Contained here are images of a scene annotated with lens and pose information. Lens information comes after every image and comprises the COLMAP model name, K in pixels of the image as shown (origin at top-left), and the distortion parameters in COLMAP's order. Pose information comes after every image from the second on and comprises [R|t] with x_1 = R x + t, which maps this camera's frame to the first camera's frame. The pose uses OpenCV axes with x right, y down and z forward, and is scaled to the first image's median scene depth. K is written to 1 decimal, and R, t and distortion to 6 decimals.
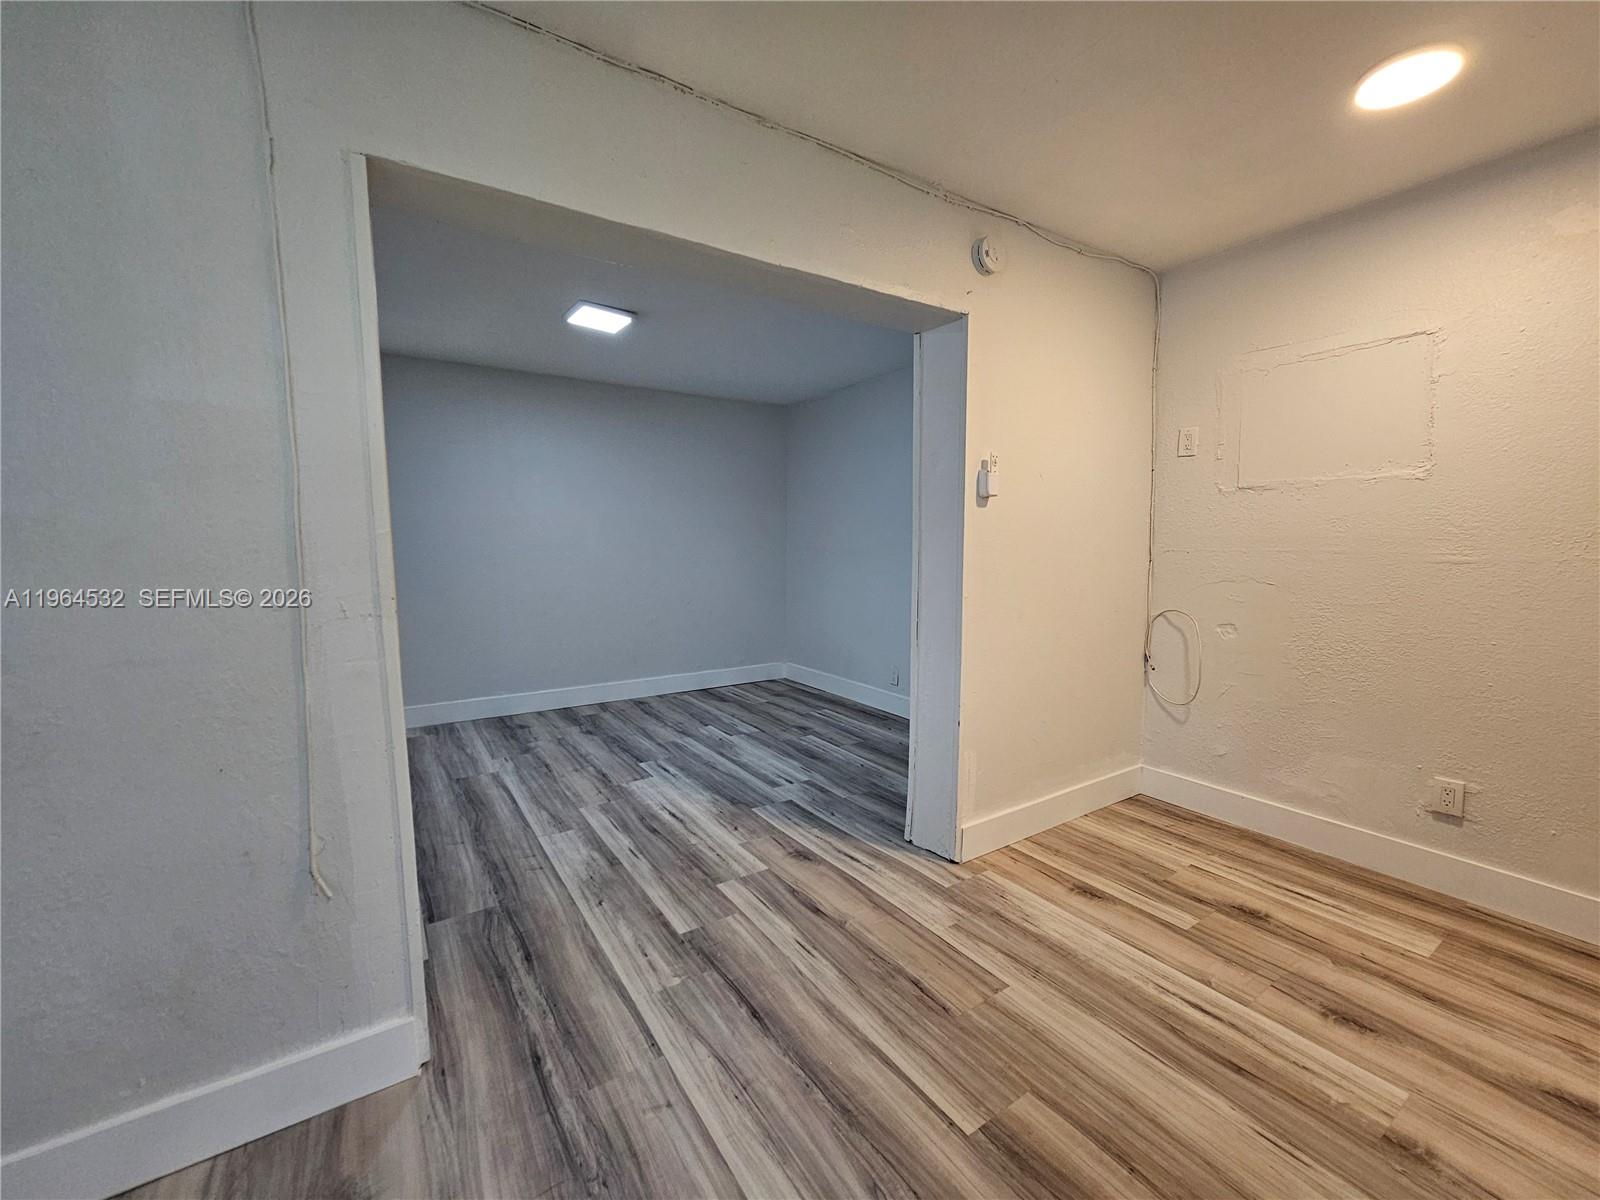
lens RADIAL K [[654.7, 0, 804.9], [0, 654.7, 601.2], [0, 0, 1]] dist [-0.003308, 0.002191]
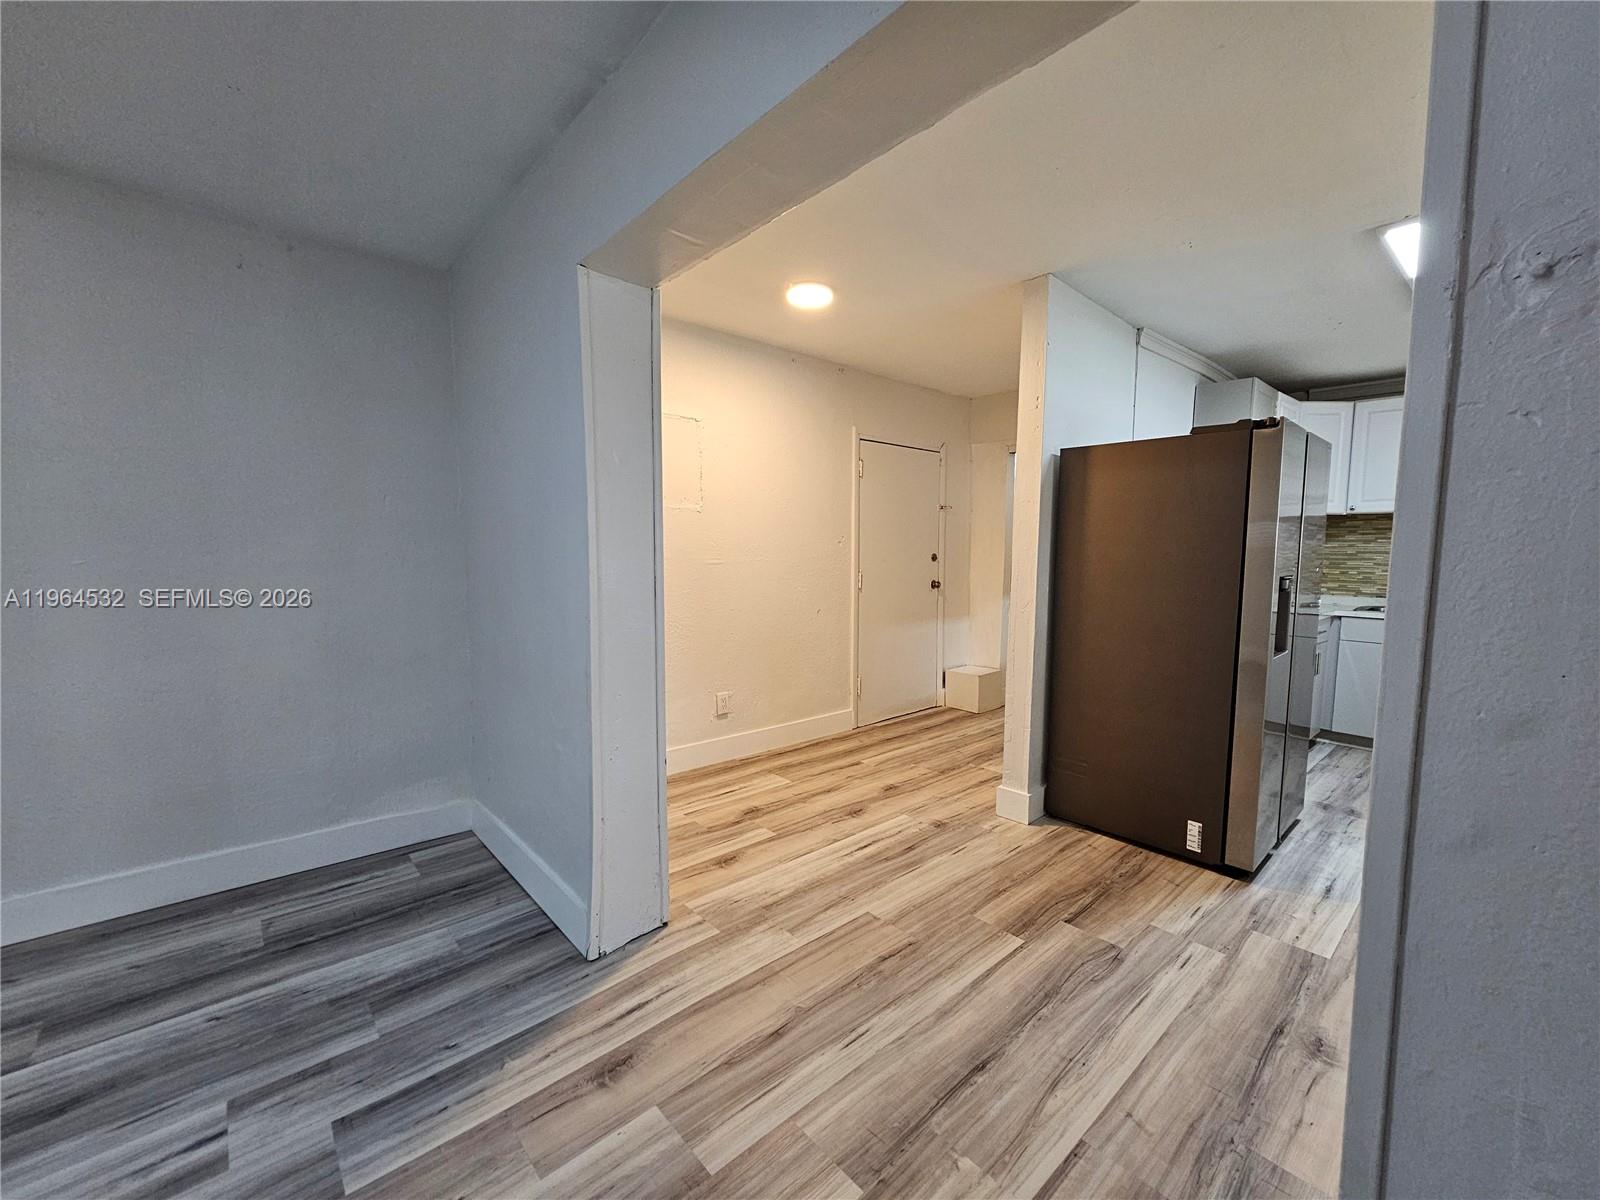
lens RADIAL K [[654.7, 0, 807.0], [0, 654.7, 603.2], [0, 0, 1]] dist [-0.003308, 0.002191]
pose [[-0.144084, -0.079617, 0.986357, -0.597829], [0.084961, 0.992082, 0.092490, -0.080671], [-0.985912, 0.097128, -0.136179, 0.869722]]
